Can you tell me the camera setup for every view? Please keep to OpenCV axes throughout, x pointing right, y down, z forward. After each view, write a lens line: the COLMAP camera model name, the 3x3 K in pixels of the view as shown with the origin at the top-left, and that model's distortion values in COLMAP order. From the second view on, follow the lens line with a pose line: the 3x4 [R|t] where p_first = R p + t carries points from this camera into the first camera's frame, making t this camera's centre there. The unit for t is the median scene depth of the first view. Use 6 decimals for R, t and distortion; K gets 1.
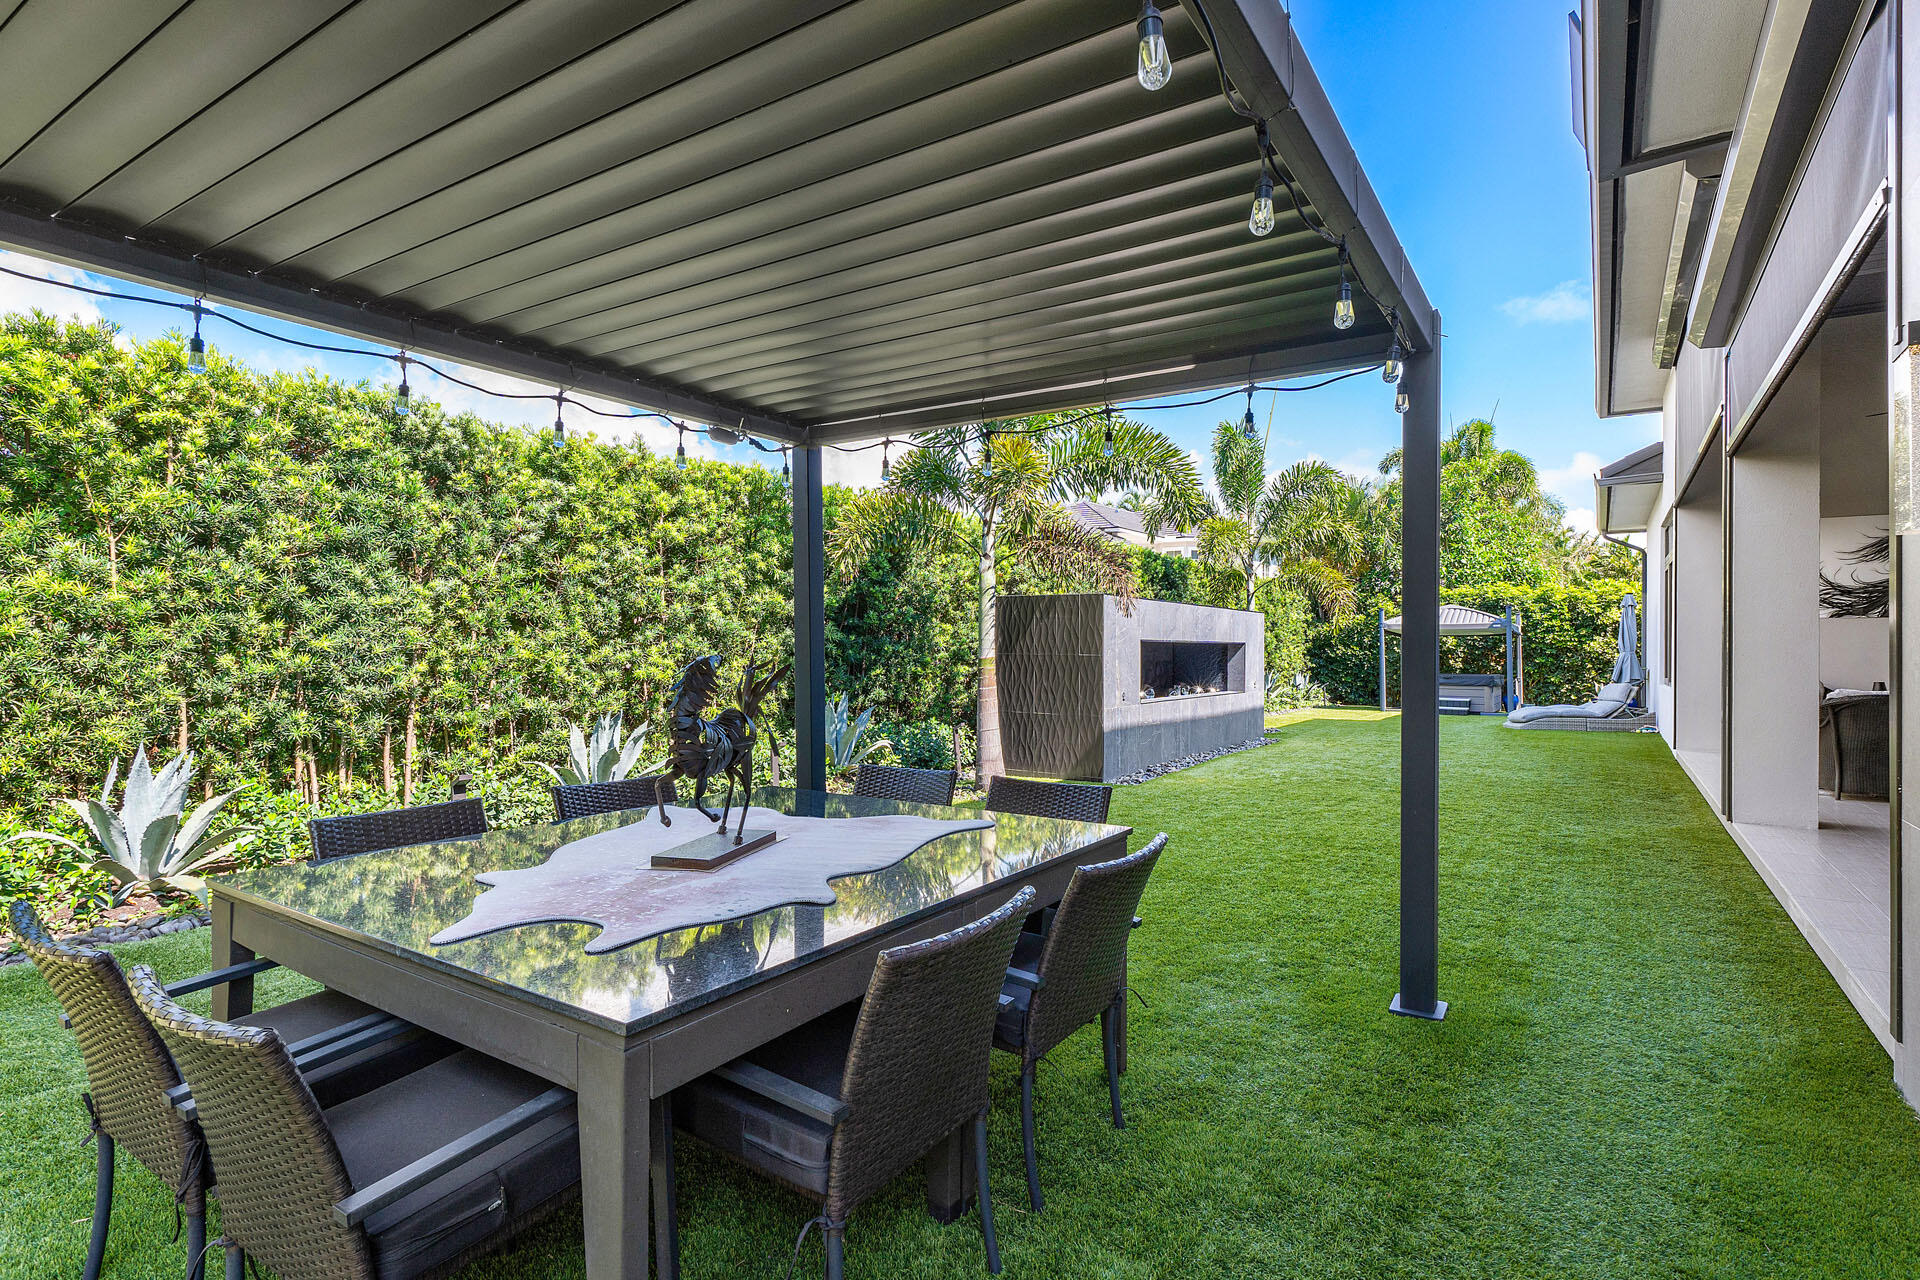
lens RADIAL K [[950.4, 0, 969.0], [0, 950.4, 639.0], [0, 0, 1]] dist [0.005112, 0.000011]
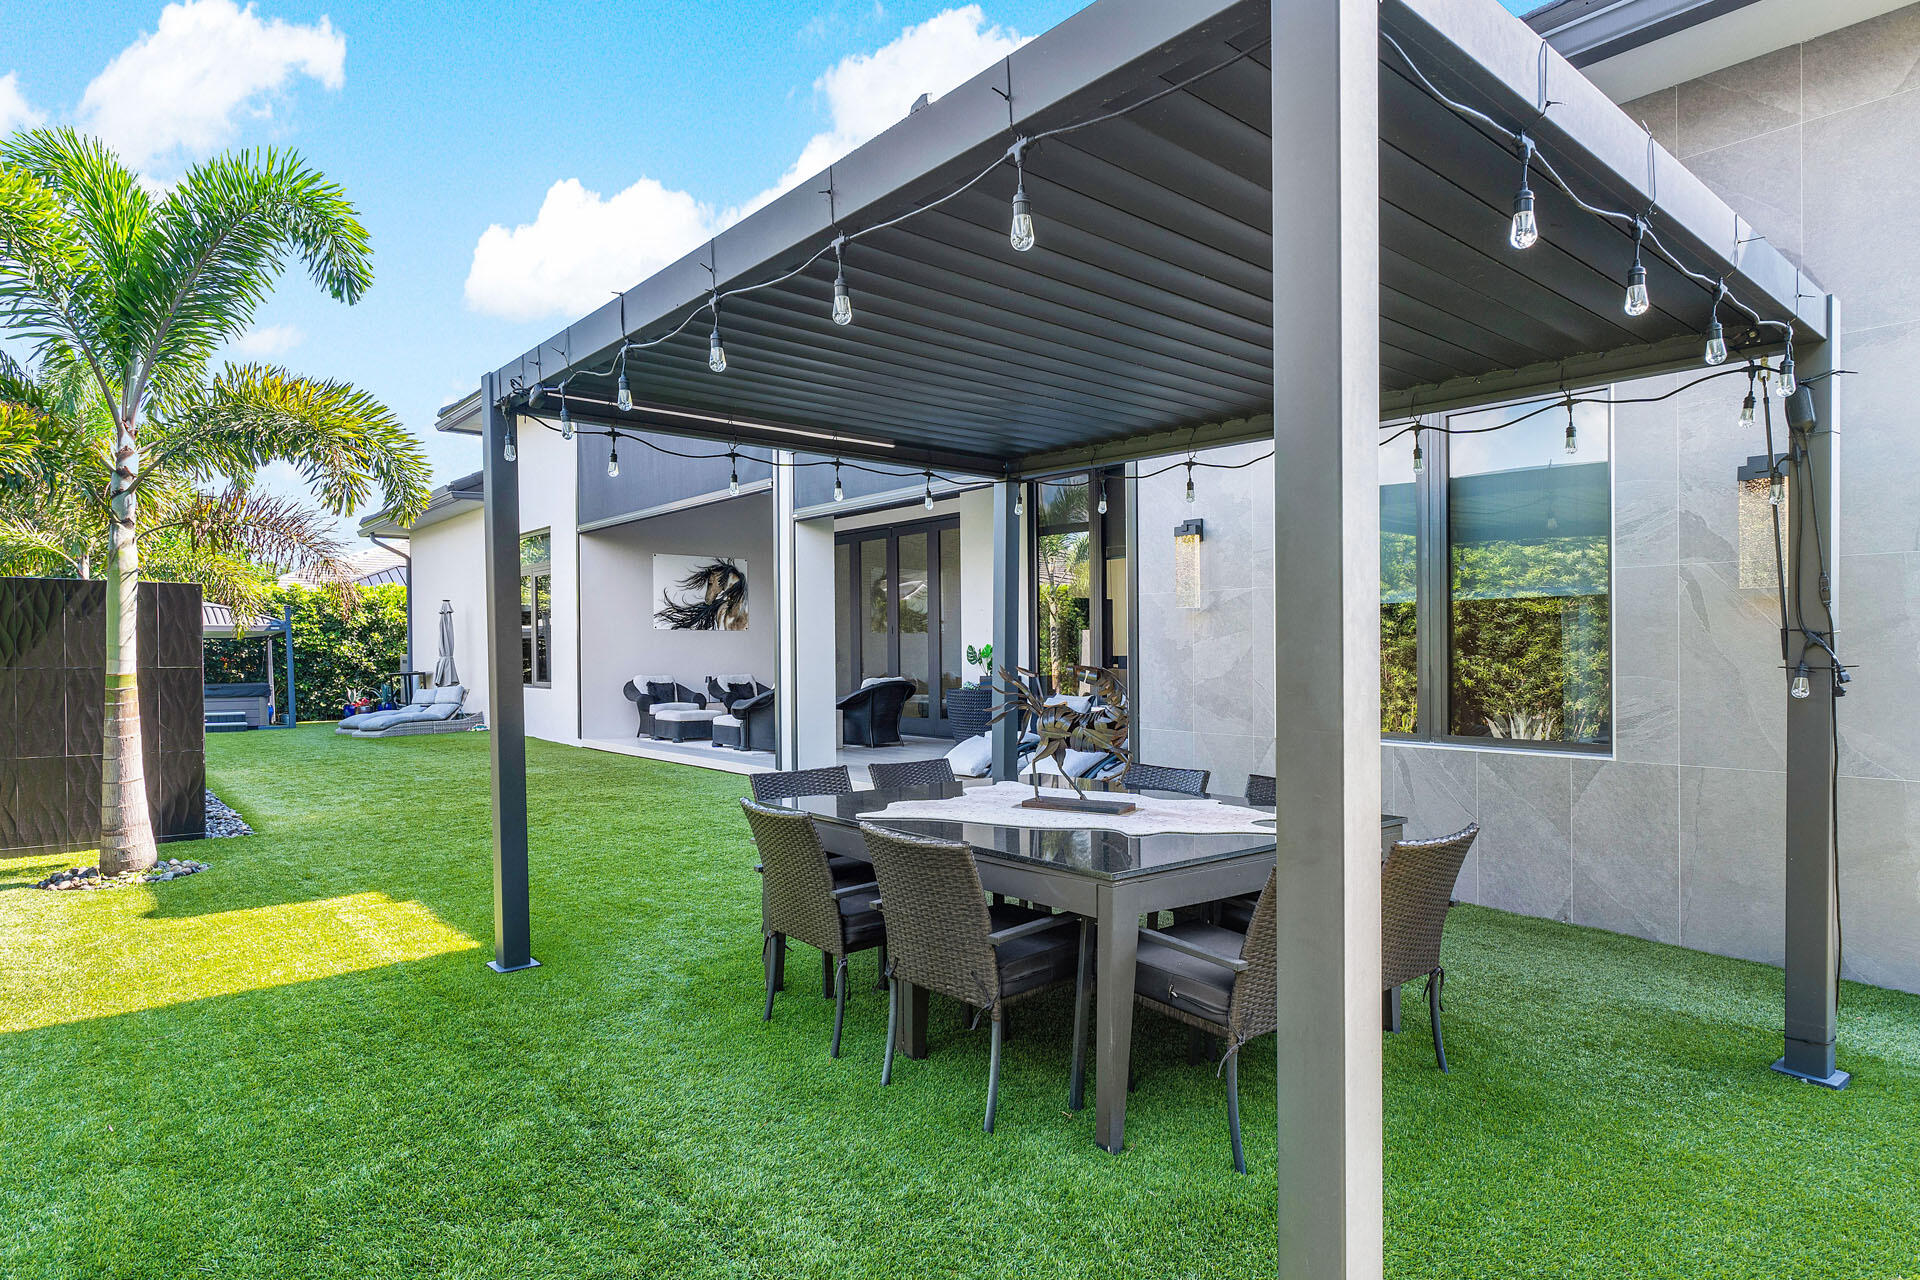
lens RADIAL K [[1092.1, 0, 961.6], [0, 1092.1, 652.9], [0, 0, 1]] dist [-0.002972, -0.000527]
pose [[0.283048, -0.007311, 0.959078, -0.228270], [-0.003403, 0.999957, 0.008628, -0.001817], [-0.959100, -0.005706, 0.283011, 0.083740]]
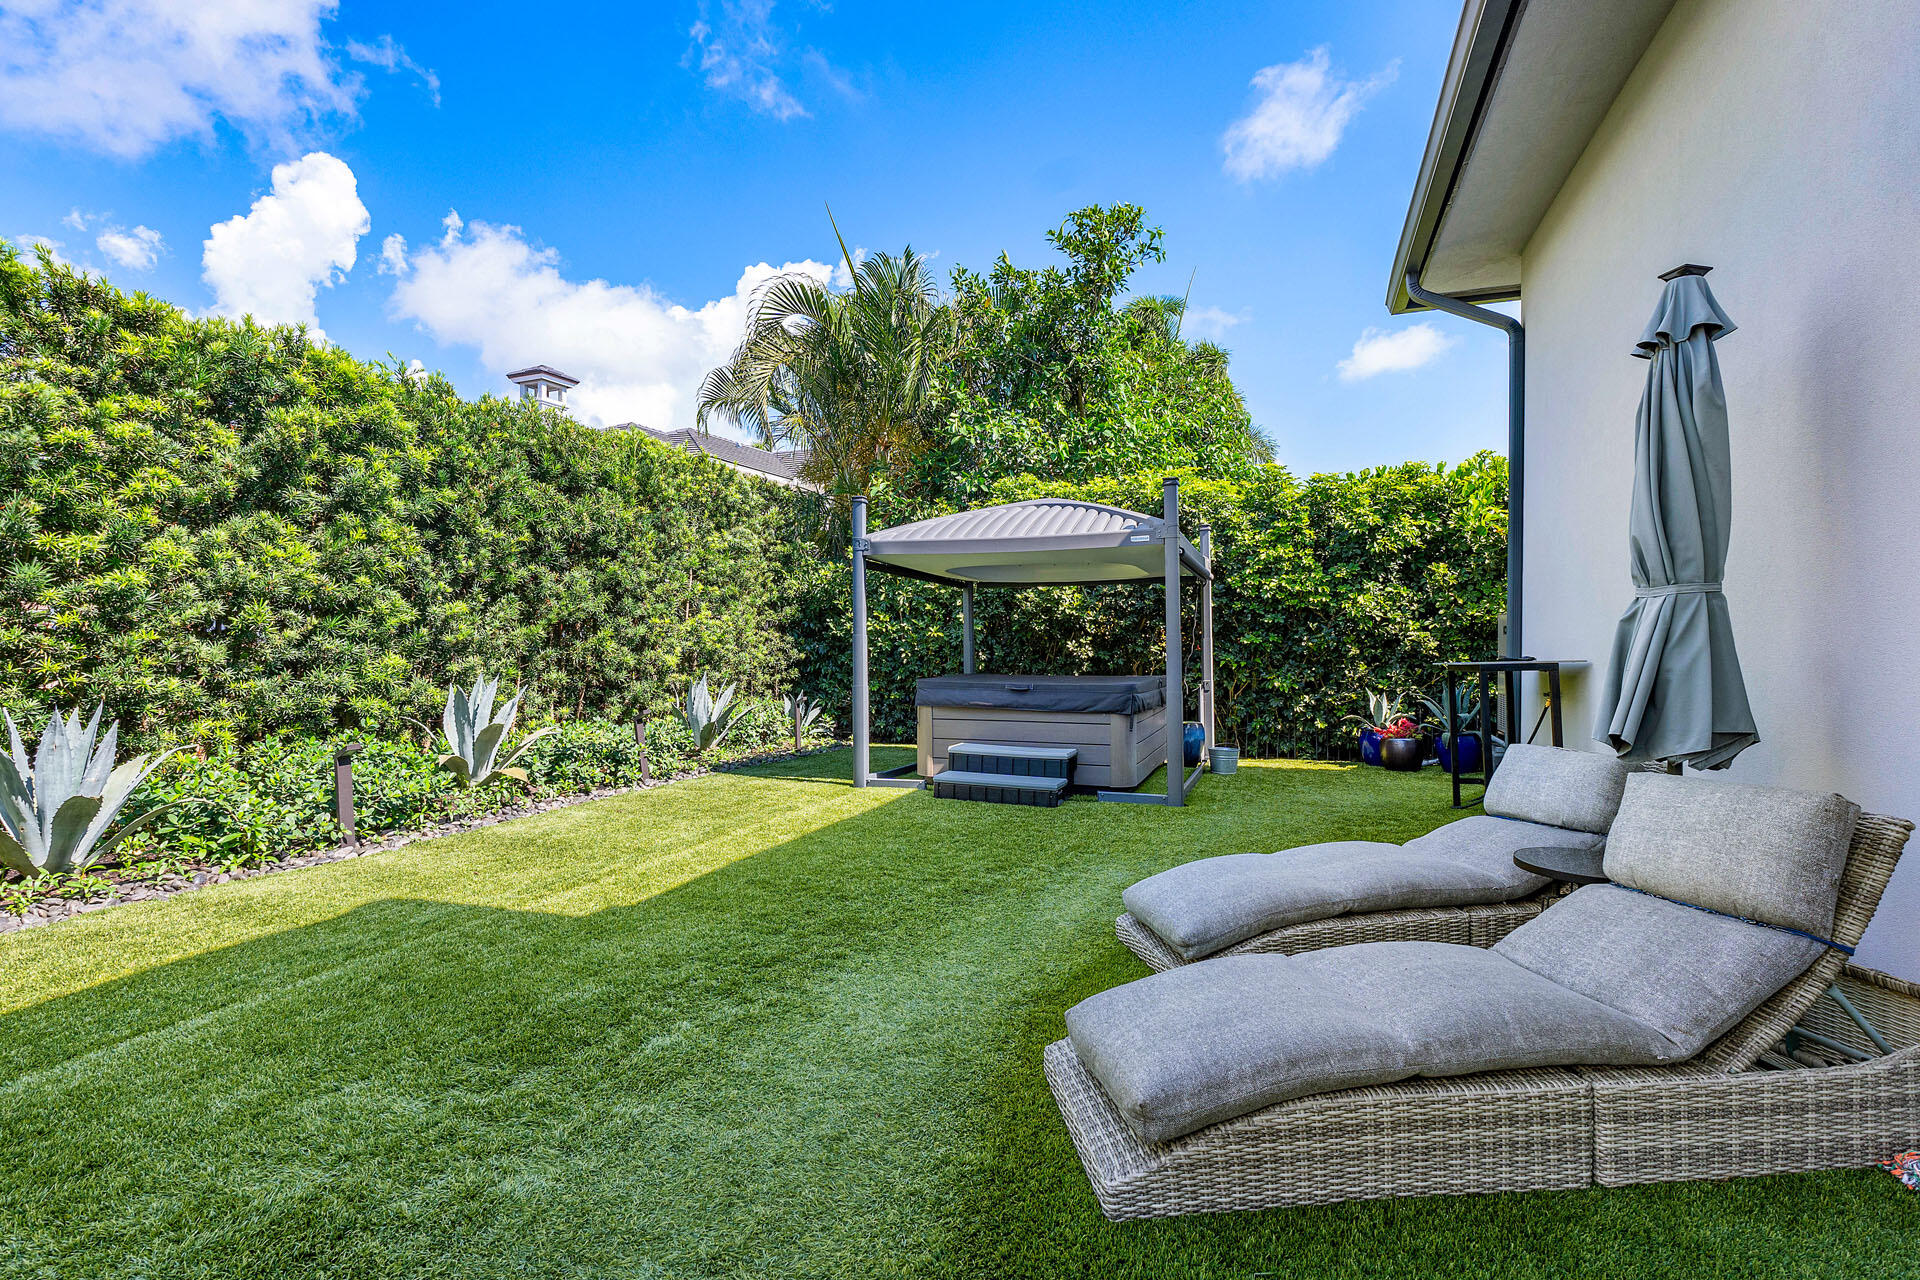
lens RADIAL K [[950.4, 0, 956.4], [0, 950.4, 649.6], [0, 0, 1]] dist [0.005112, 0.000011]
pose [[0.968672, -0.008775, 0.248187, 0.372018], [0.003028, 0.999719, 0.023528, 0.016909], [-0.248324, -0.022040, 0.968426, 0.630474]]
